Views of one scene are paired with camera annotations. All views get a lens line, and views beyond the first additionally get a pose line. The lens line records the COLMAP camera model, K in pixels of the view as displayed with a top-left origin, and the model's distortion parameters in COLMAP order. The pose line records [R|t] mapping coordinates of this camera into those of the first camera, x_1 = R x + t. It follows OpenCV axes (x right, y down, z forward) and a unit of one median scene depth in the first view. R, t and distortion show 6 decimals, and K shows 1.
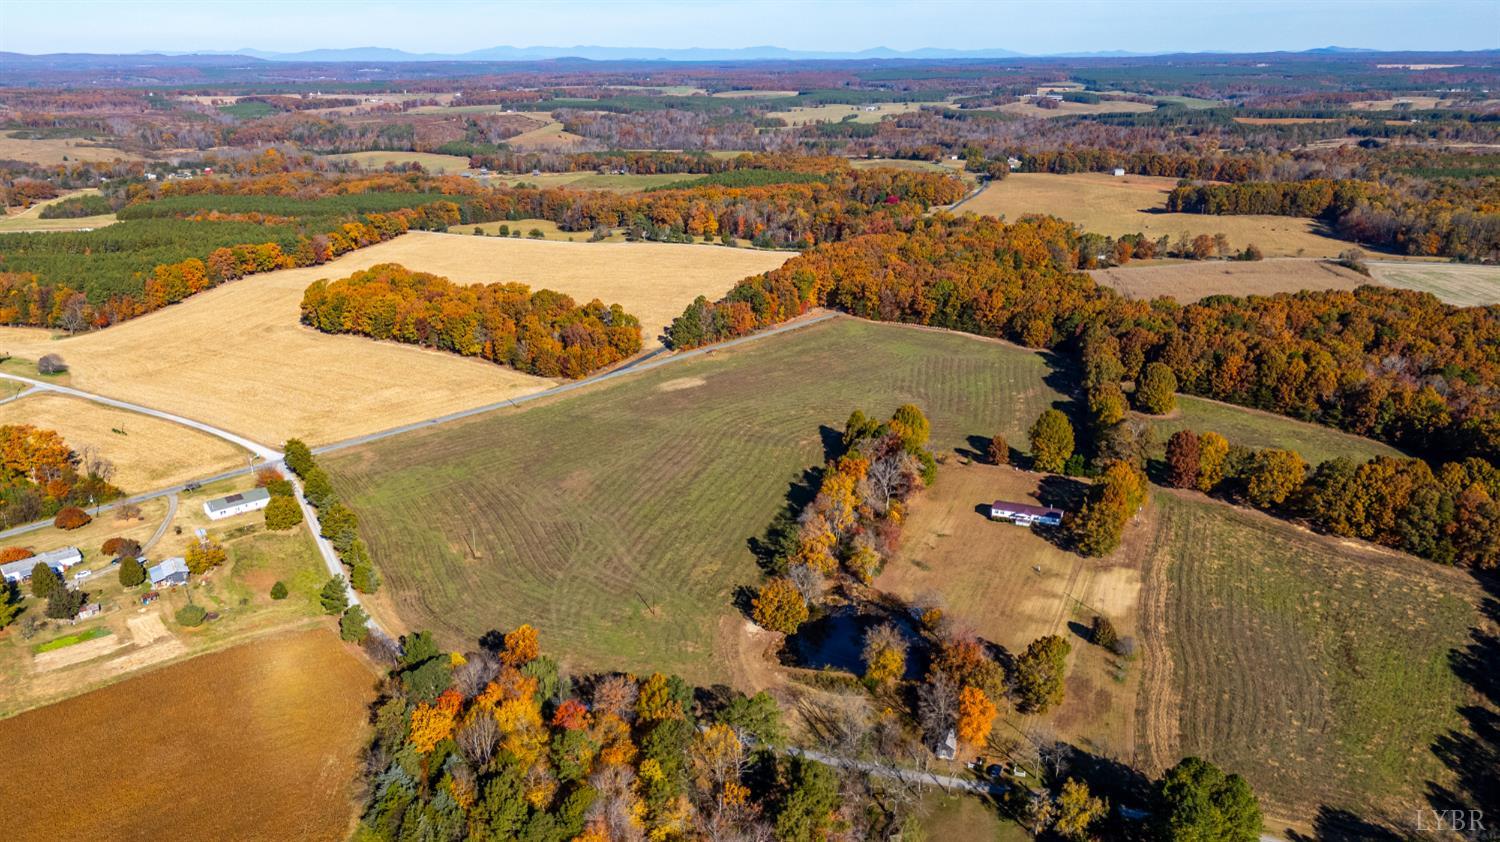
lens RADIAL K [[1102.9, 0, 749.8], [0, 1102.9, 421.4], [0, 0, 1]] dist [0.075999, -0.070999]
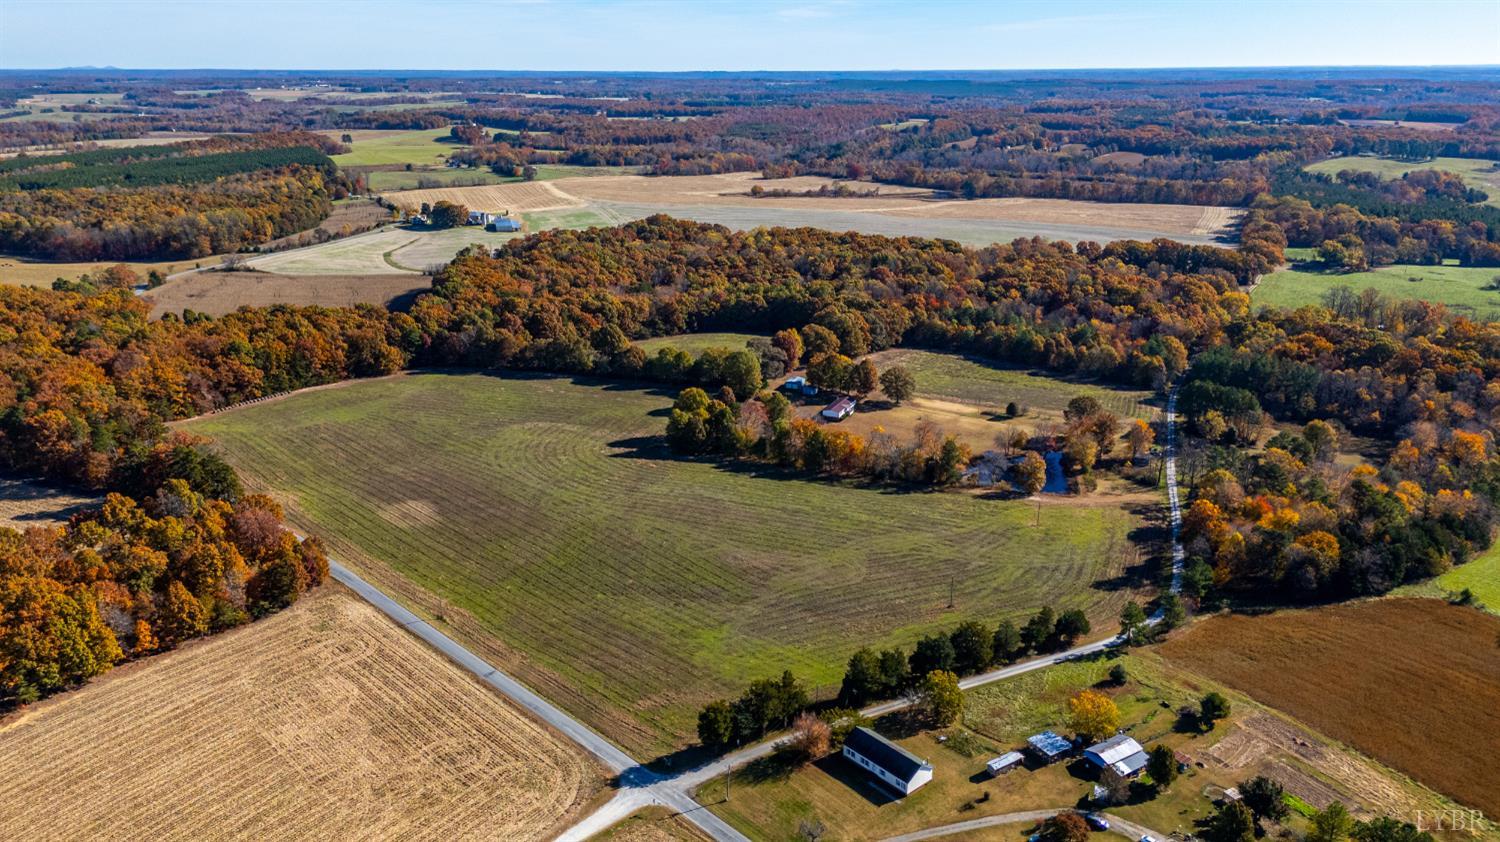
lens RADIAL K [[1102.9, 0, 754.7], [0, 1102.9, 423.9], [0, 0, 1]] dist [0.075999, -0.070999]
pose [[-0.000225, -0.300126, 0.953899, -0.641758], [0.314361, 0.905519, 0.284978, -0.194406], [-0.949303, 0.299933, 0.094144, 0.611413]]
